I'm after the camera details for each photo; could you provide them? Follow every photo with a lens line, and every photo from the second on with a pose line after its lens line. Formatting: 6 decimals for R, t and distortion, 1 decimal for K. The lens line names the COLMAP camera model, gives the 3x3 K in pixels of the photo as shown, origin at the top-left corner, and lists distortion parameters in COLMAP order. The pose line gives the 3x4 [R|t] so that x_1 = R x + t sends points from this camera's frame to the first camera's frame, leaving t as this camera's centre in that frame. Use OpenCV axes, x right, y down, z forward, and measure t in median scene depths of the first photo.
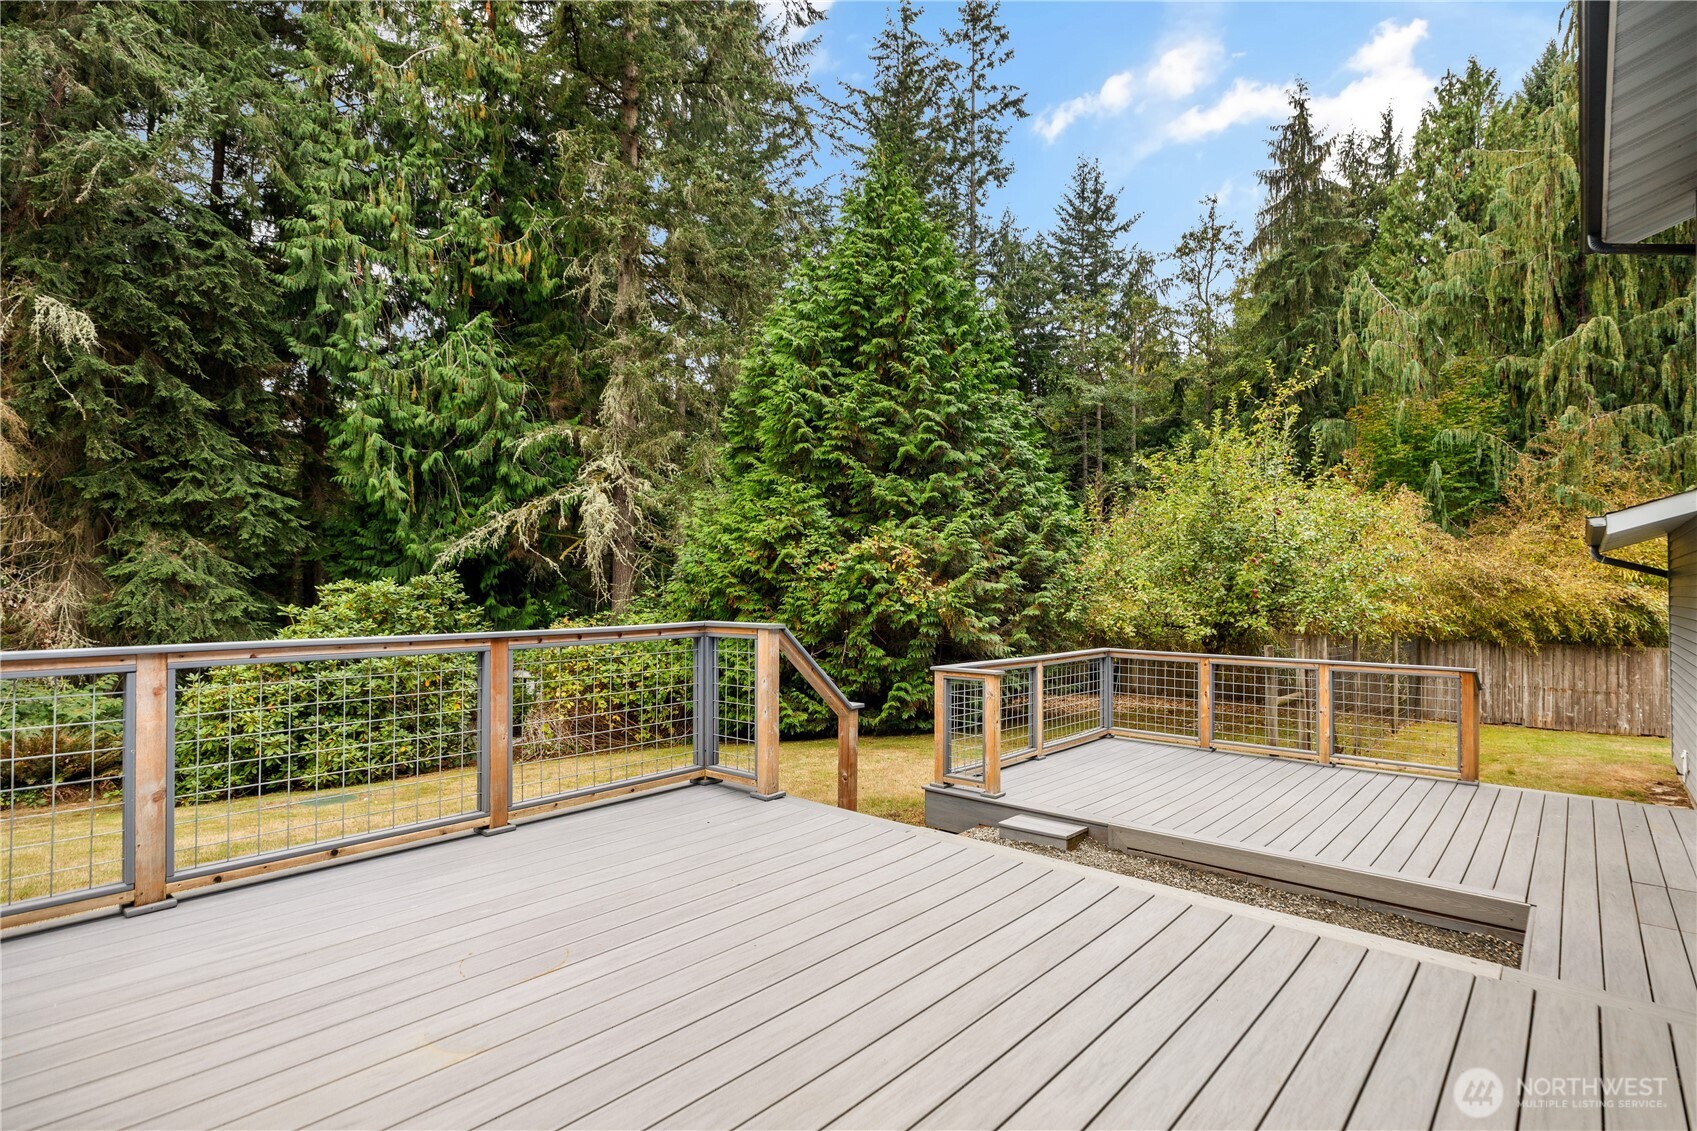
lens RADIAL K [[845.9, 0, 859.7], [0, 845.9, 567.3], [0, 0, 1]] dist [-0.001523, 0.003457]
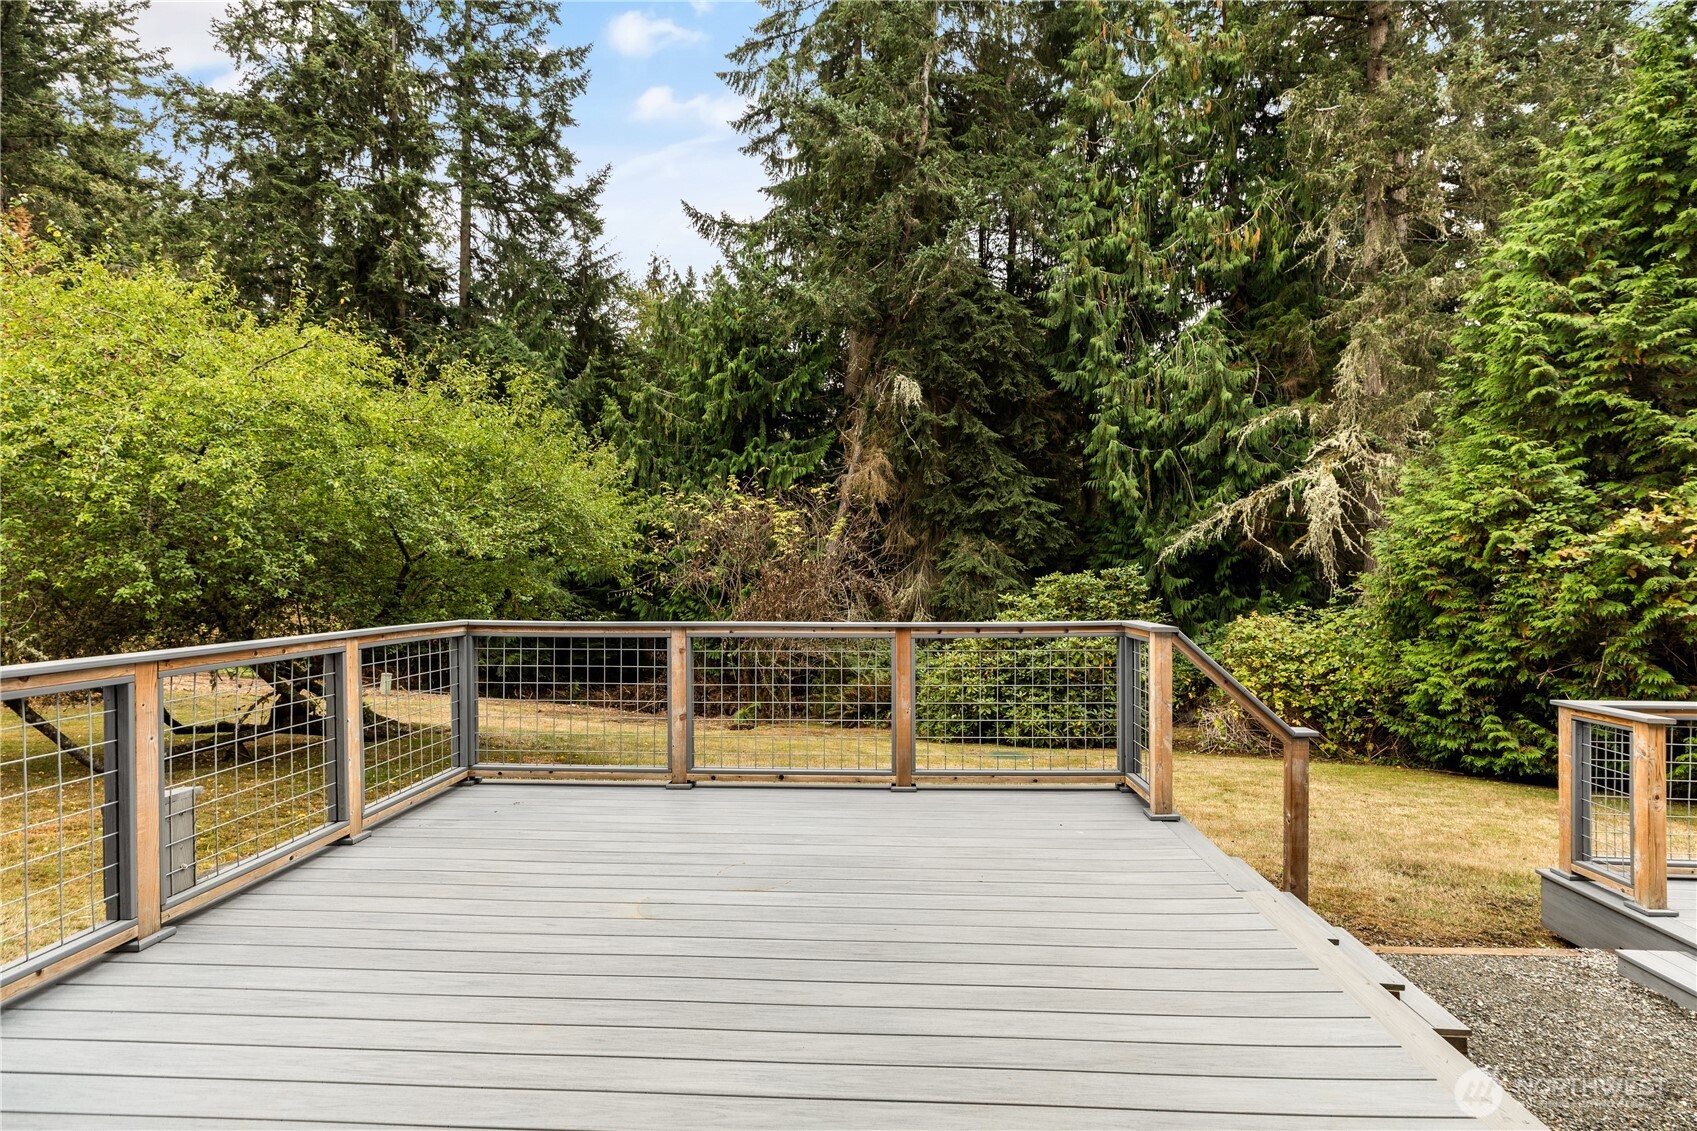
lens RADIAL K [[845.9, 0, 858.5], [0, 845.9, 565.5], [0, 0, 1]] dist [-0.001523, 0.003457]
pose [[0.620962, -0.009629, -0.783781, 0.099794], [0.018202, 0.999832, 0.002137, -0.001528], [0.783629, -0.015593, 0.621033, 0.046030]]
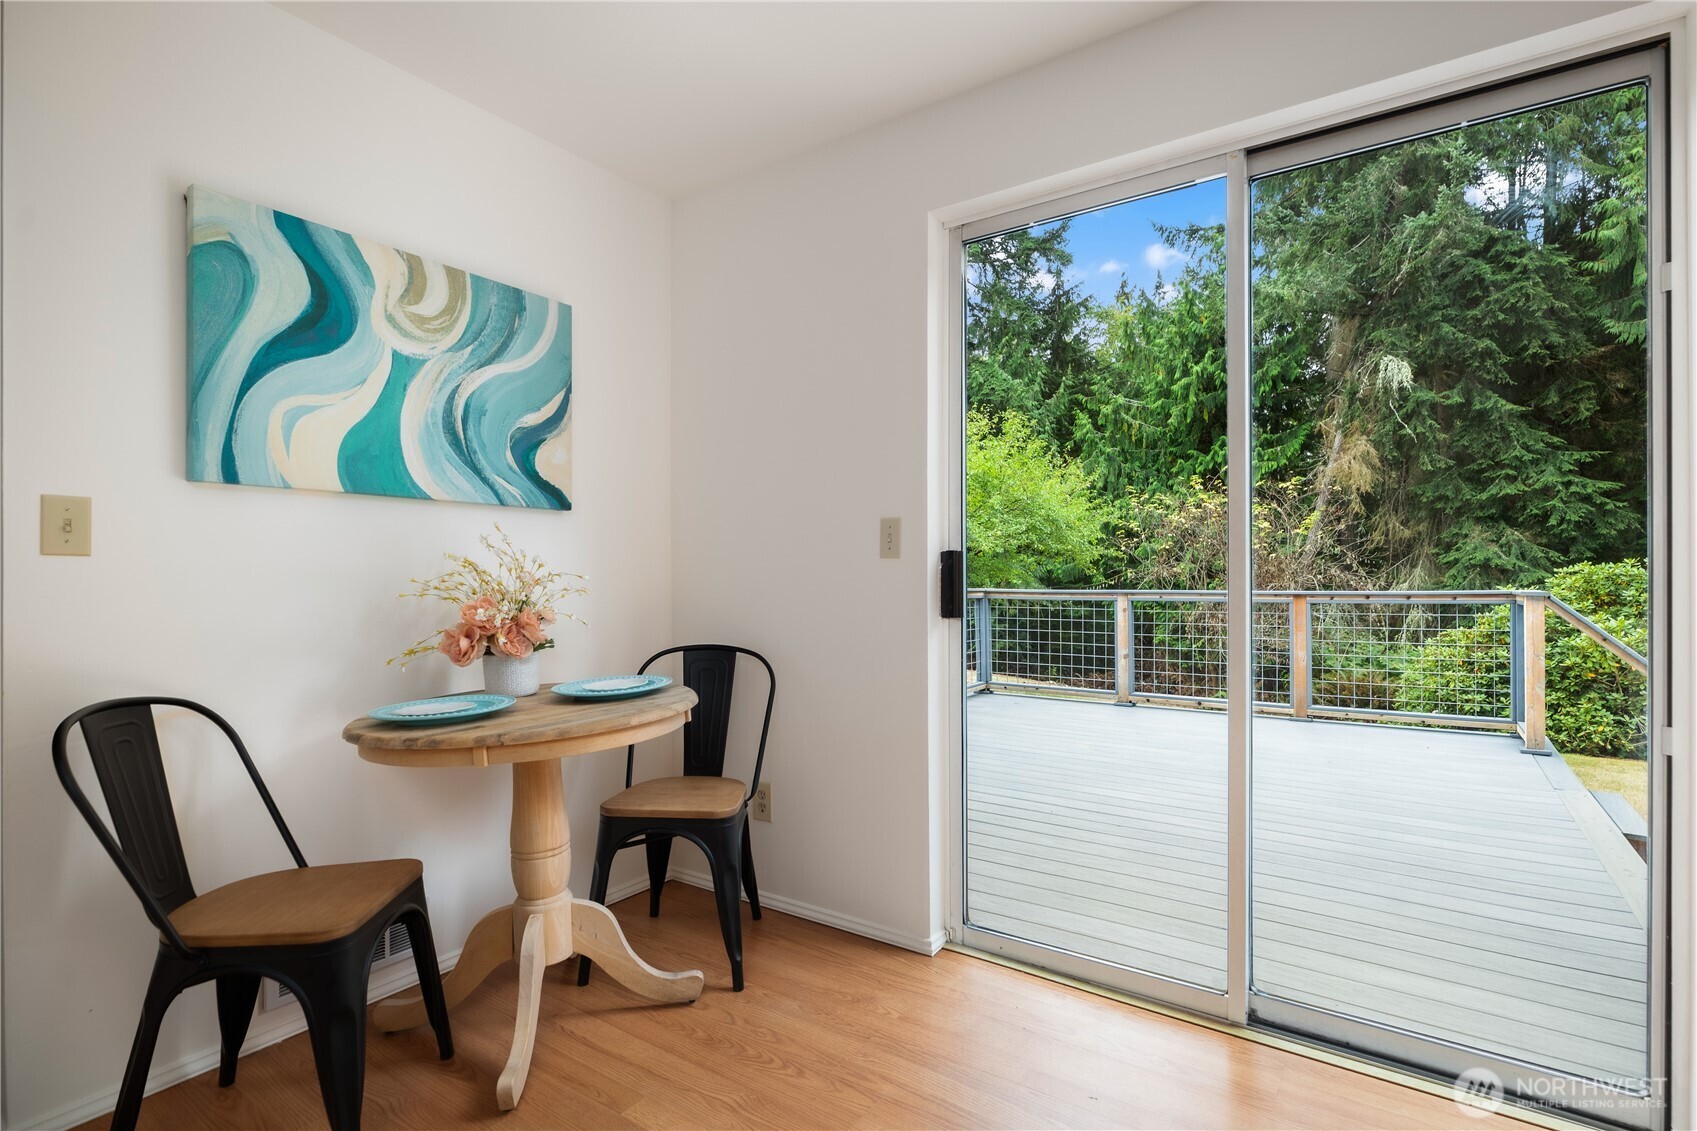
lens RADIAL K [[817.4, 0, 855.6], [0, 817.4, 578.9], [0, 0, 1]] dist [-0.005915, 0.001890]
pose [[0.110399, 0.000280, -0.993887, 0.204088], [0.027811, 0.999608, 0.003370, 0.005871], [0.993498, -0.028013, 0.110348, 0.008435]]
